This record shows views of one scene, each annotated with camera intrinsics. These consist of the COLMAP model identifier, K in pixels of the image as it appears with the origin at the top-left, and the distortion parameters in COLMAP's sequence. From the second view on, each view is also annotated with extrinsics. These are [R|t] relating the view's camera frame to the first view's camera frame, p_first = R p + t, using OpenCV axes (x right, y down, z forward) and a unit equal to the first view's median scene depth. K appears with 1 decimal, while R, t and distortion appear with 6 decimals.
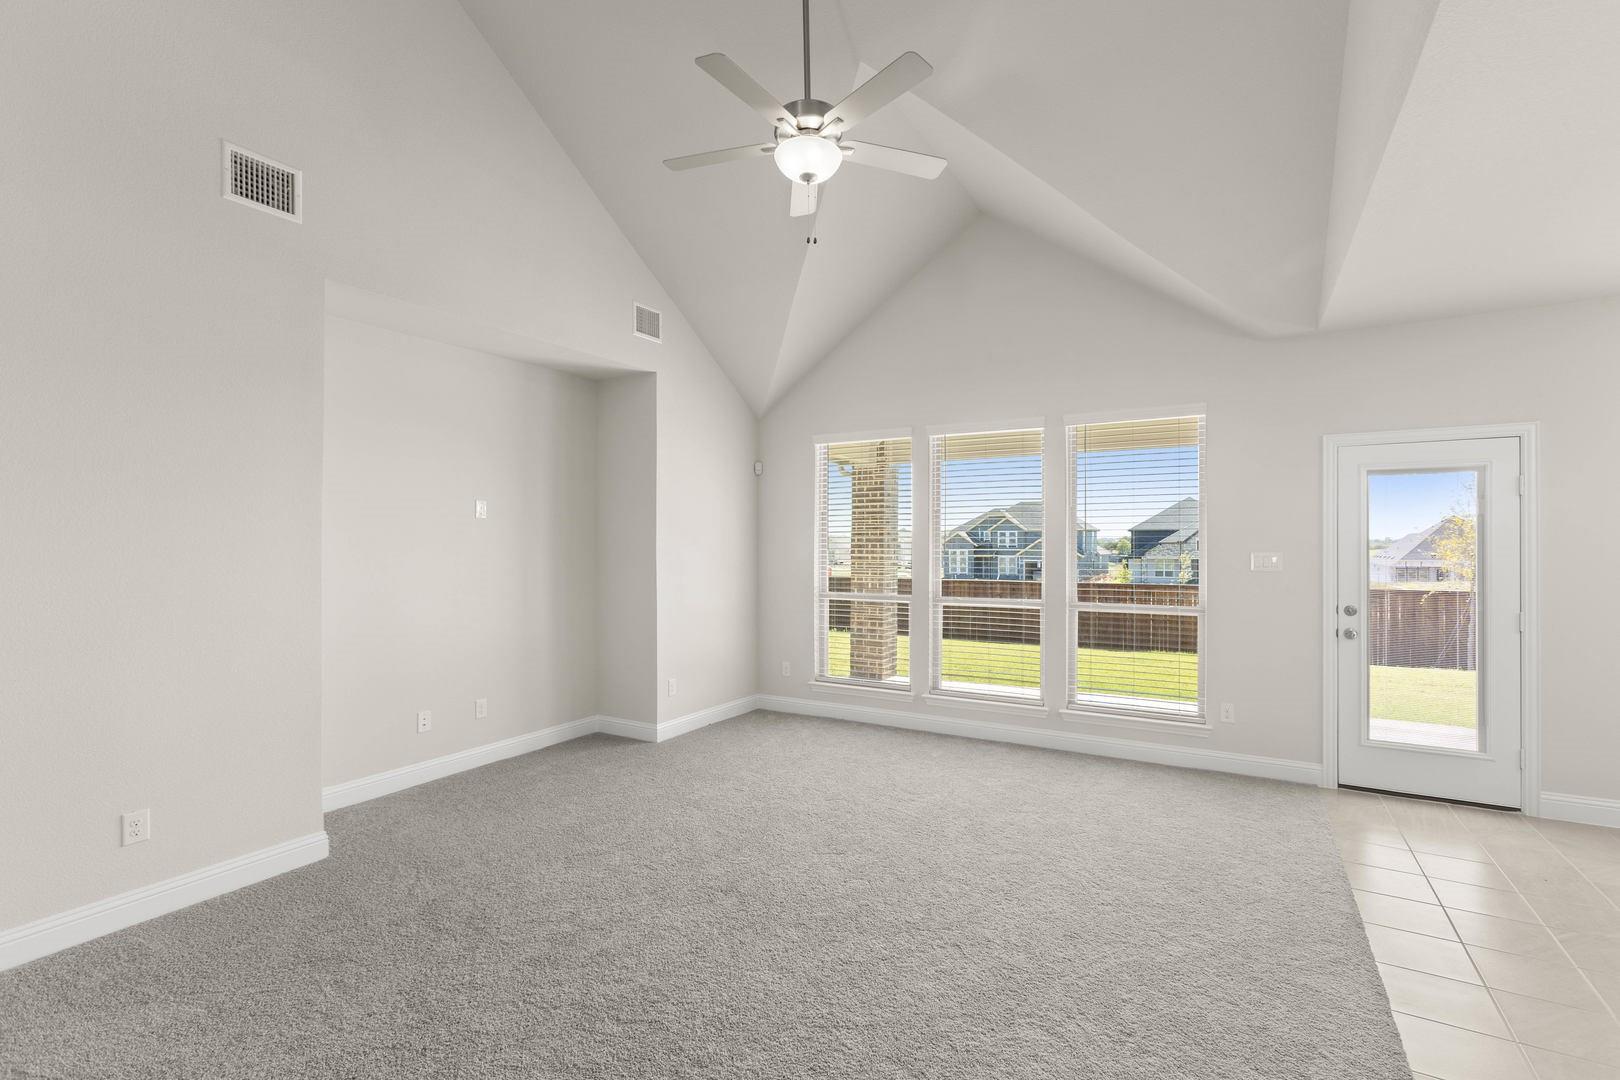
lens RADIAL K [[714.8, 0, 813.6], [0, 714.8, 539.1], [0, 0, 1]] dist [-0.004060, 0.001192]
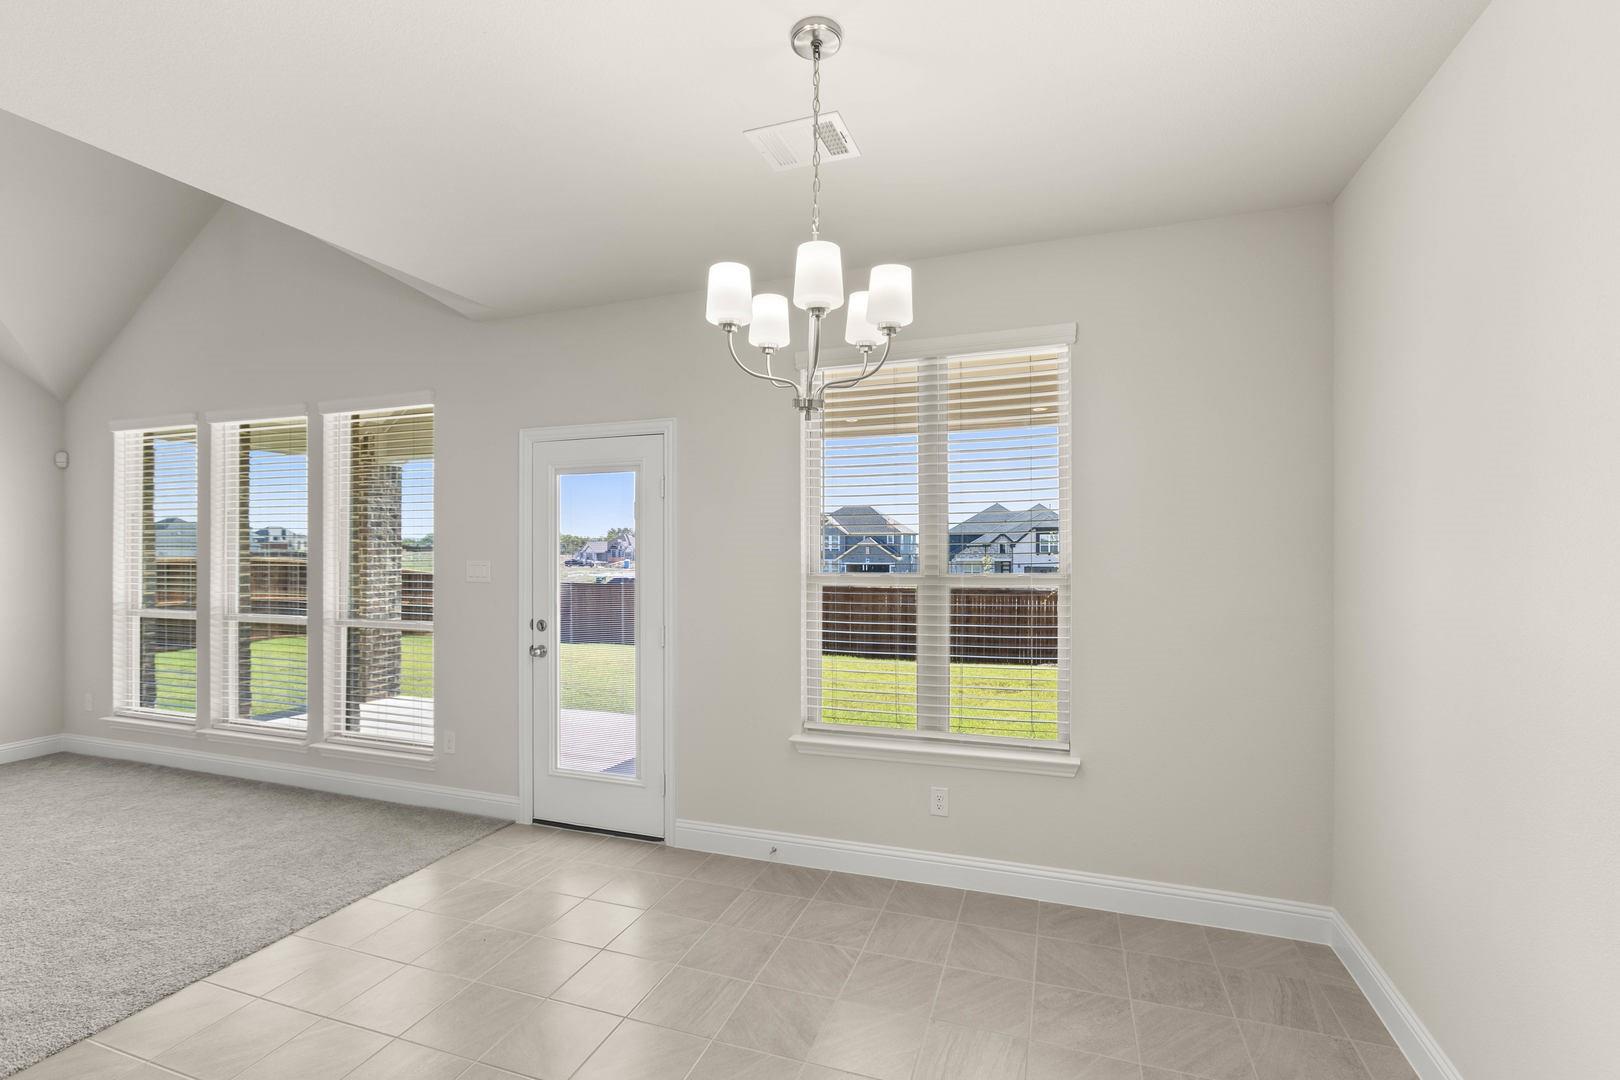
lens RADIAL K [[714.8, 0, 808.4], [0, 714.8, 542.5], [0, 0, 1]] dist [-0.004060, 0.001192]
pose [[0.983823, -0.002182, 0.179130, 0.833363], [0.002305, 0.999997, -0.000475, -0.001588], [-0.179128, 0.000880, 0.983825, 0.051672]]
